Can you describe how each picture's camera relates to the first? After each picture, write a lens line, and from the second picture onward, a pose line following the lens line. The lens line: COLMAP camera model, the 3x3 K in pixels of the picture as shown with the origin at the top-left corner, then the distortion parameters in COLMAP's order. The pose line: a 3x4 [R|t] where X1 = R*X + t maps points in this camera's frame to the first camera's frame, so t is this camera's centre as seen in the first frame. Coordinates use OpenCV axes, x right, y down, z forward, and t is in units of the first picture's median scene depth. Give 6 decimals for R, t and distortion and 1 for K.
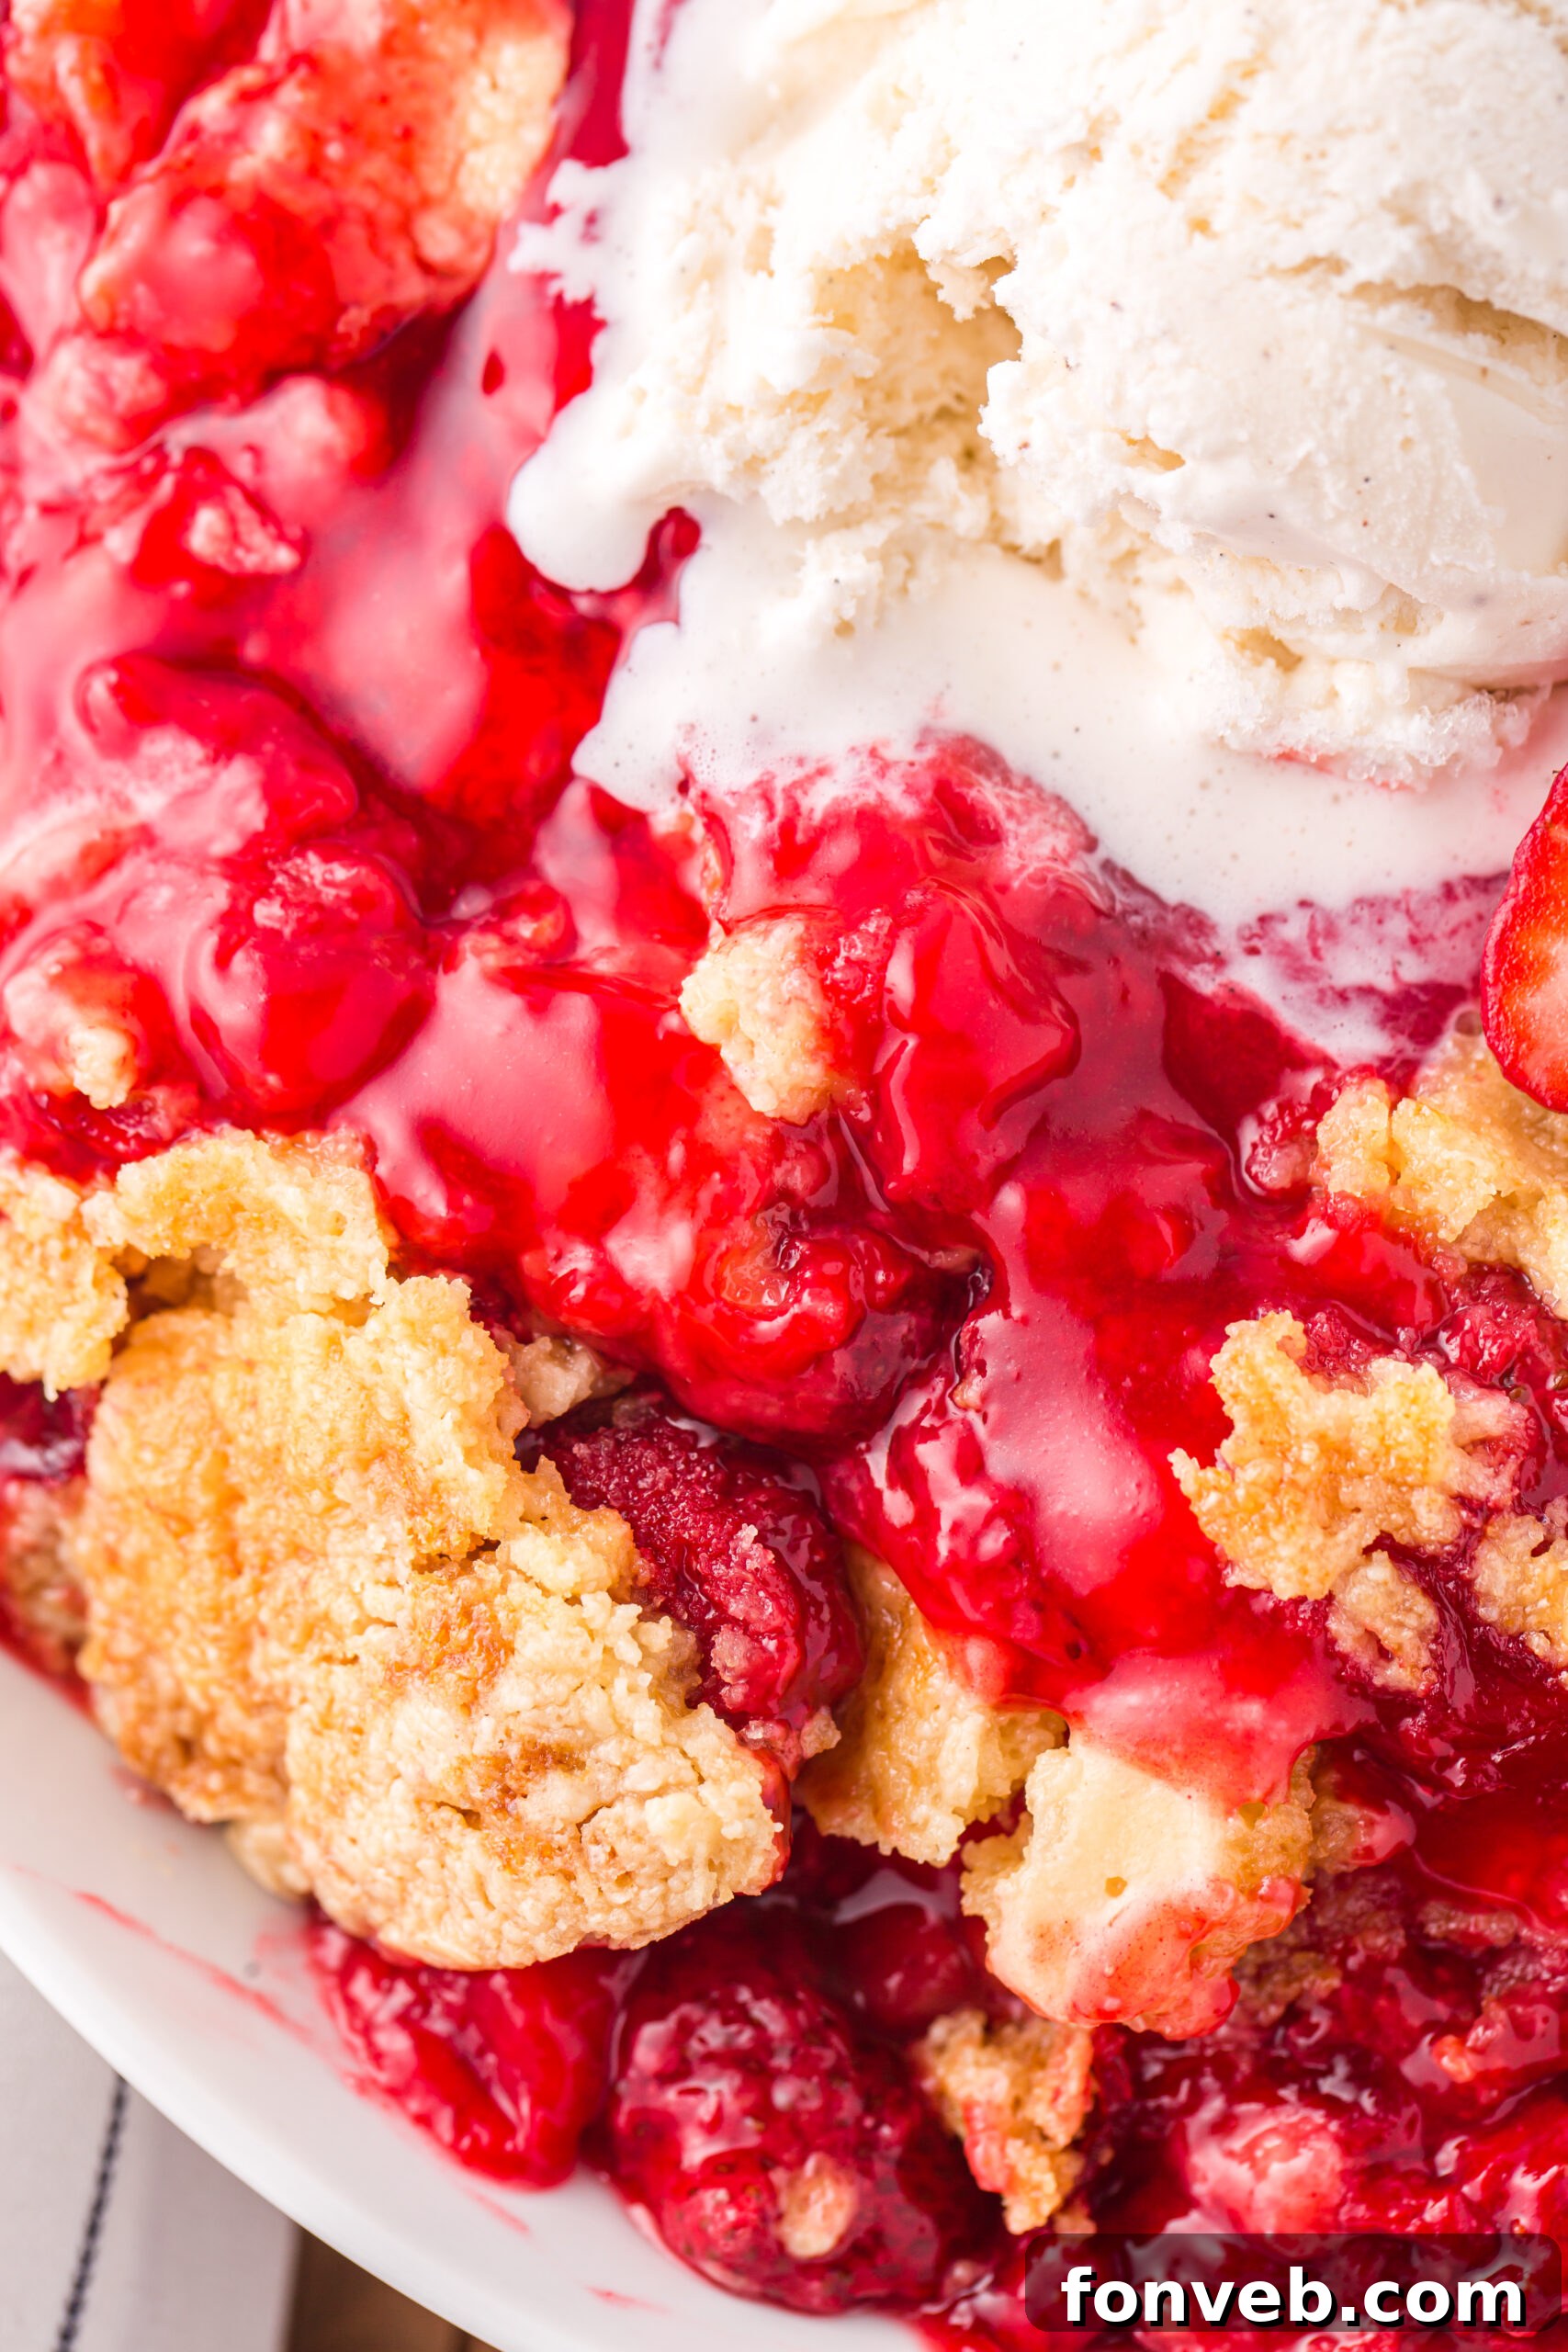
lens RADIAL K [[9867.5, 0, 762.3], [0, 9867.5, 1191.9], [0, 0, 1]] dist [-0.125201, 0.000000]
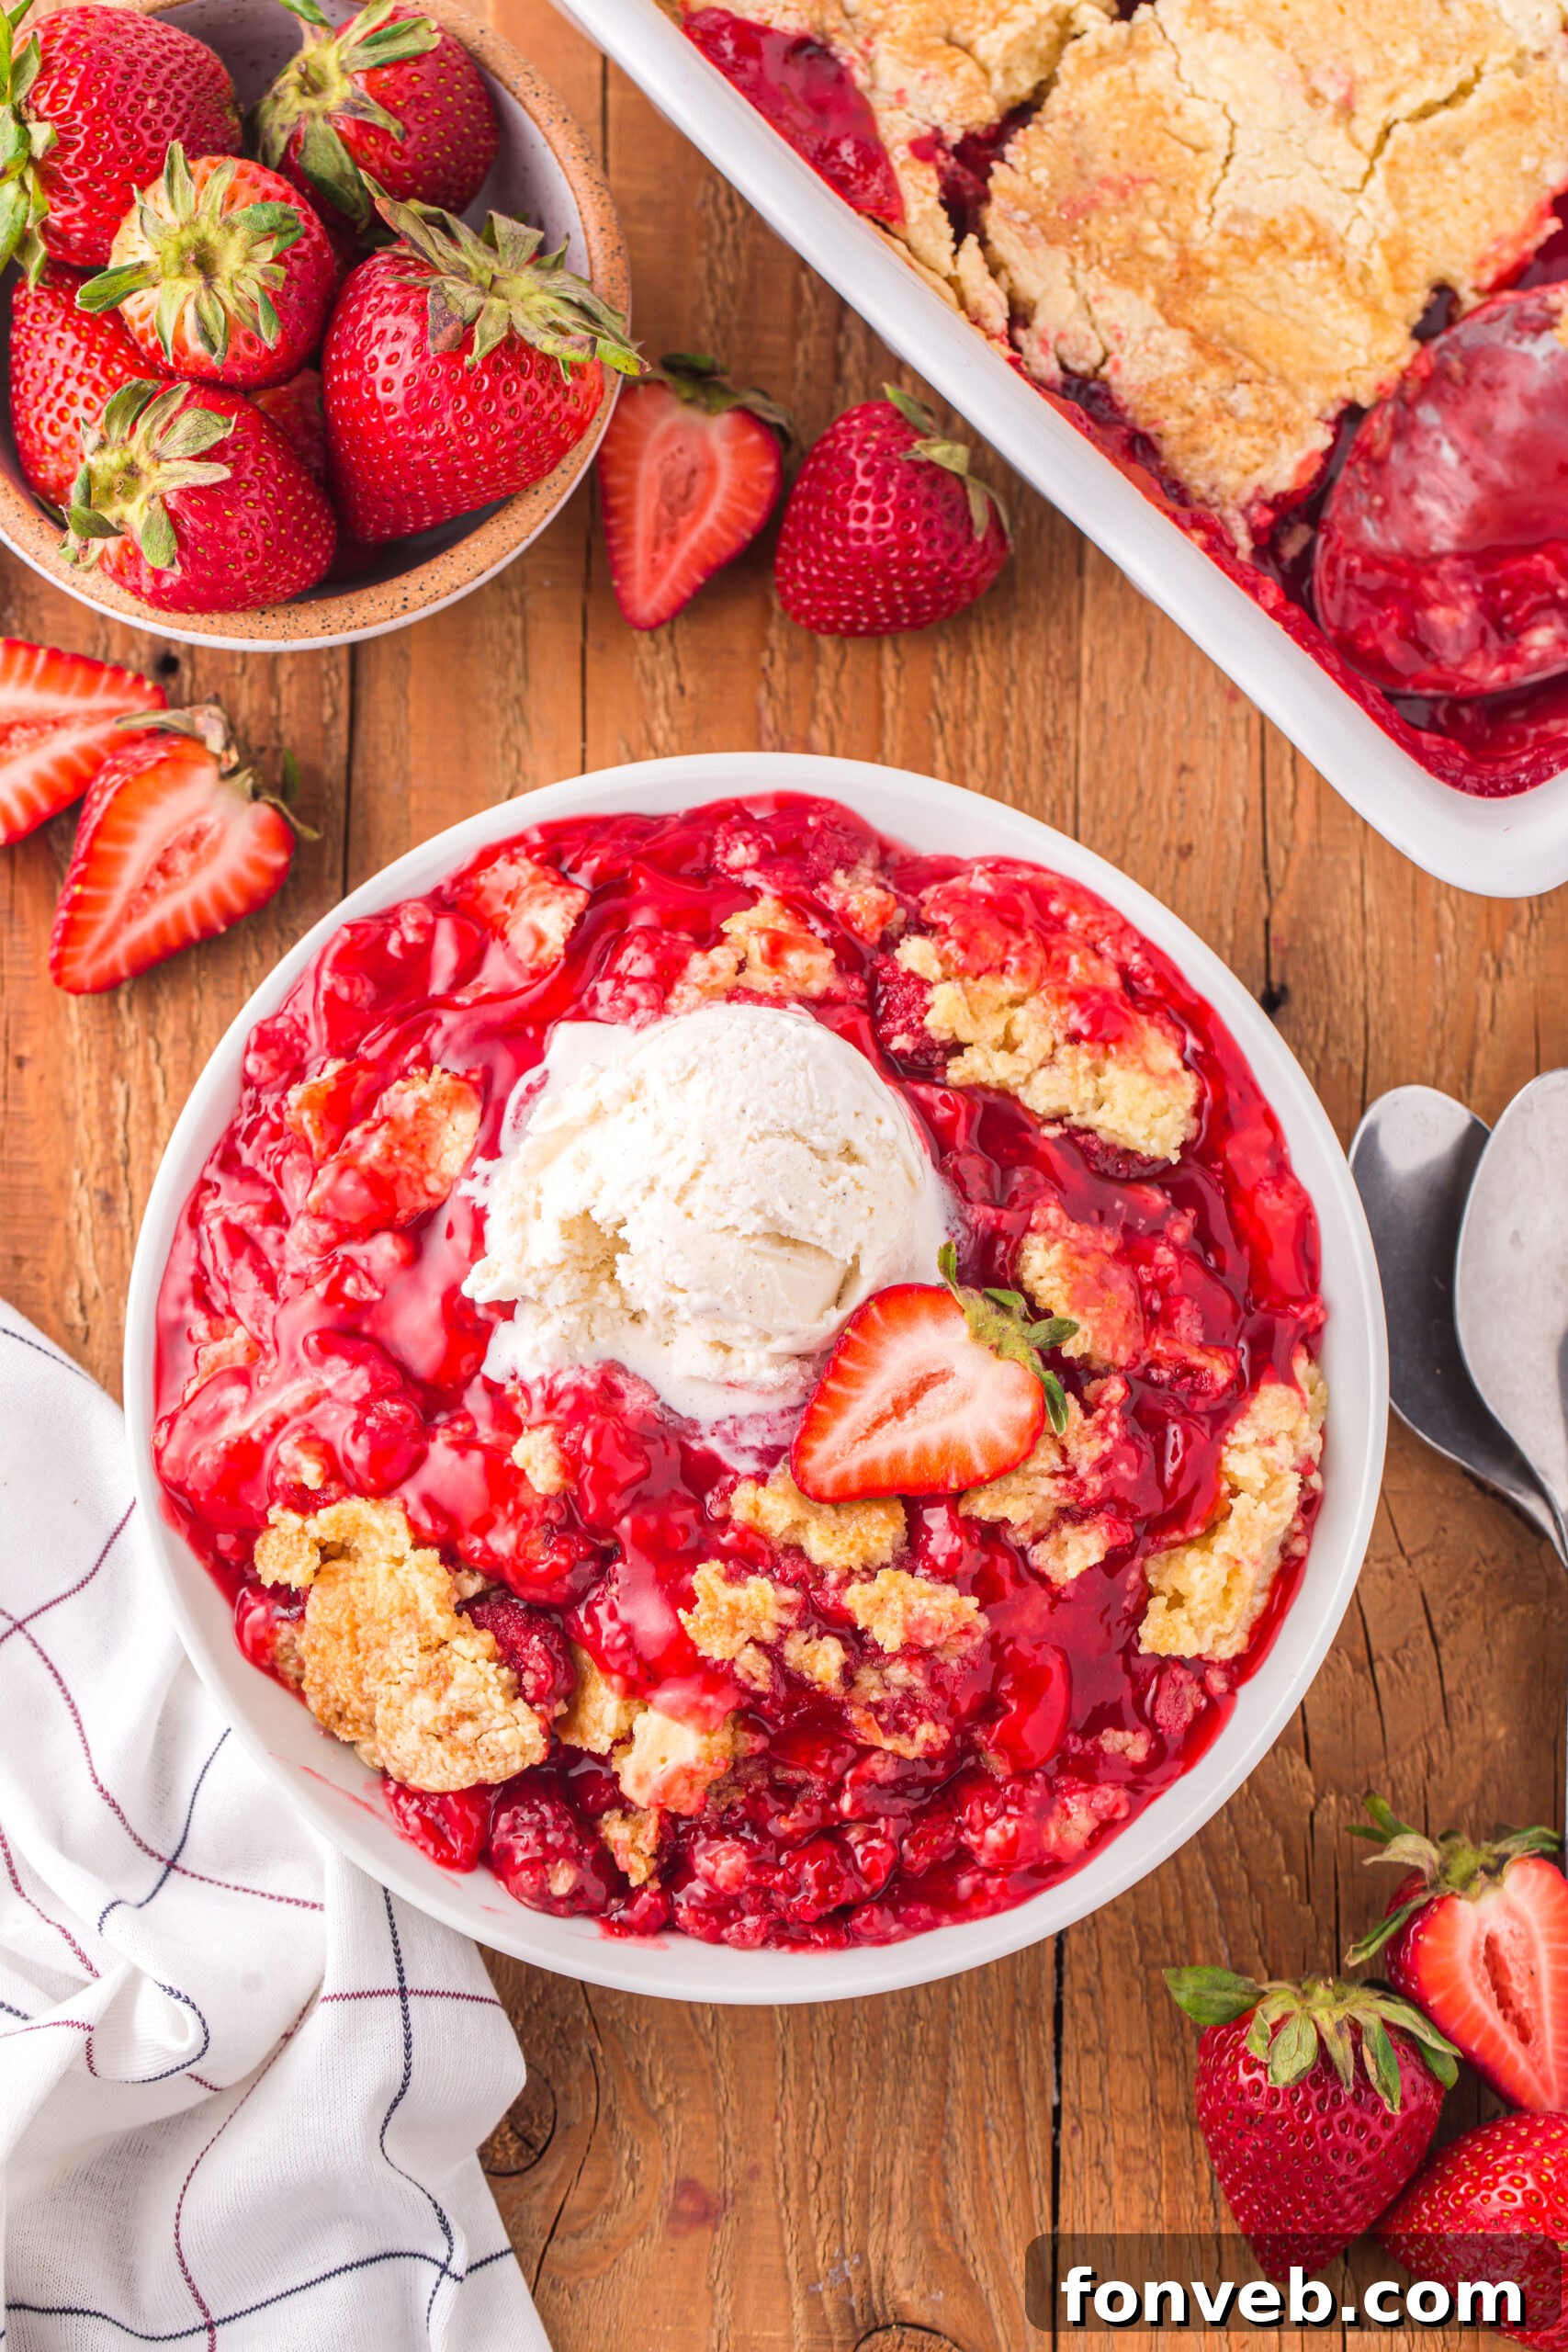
lens RADIAL K [[8453.5, 0, 807.3], [0, 8453.5, 1156.5], [0, 0, 1]] dist [0.700633, 0.000000]
pose [[0.999983, 0.000171, -0.005879, 0.091660], [-0.000322, 0.999671, -0.025662, -0.042129], [0.005872, 0.025664, 0.999653, -1.468466]]
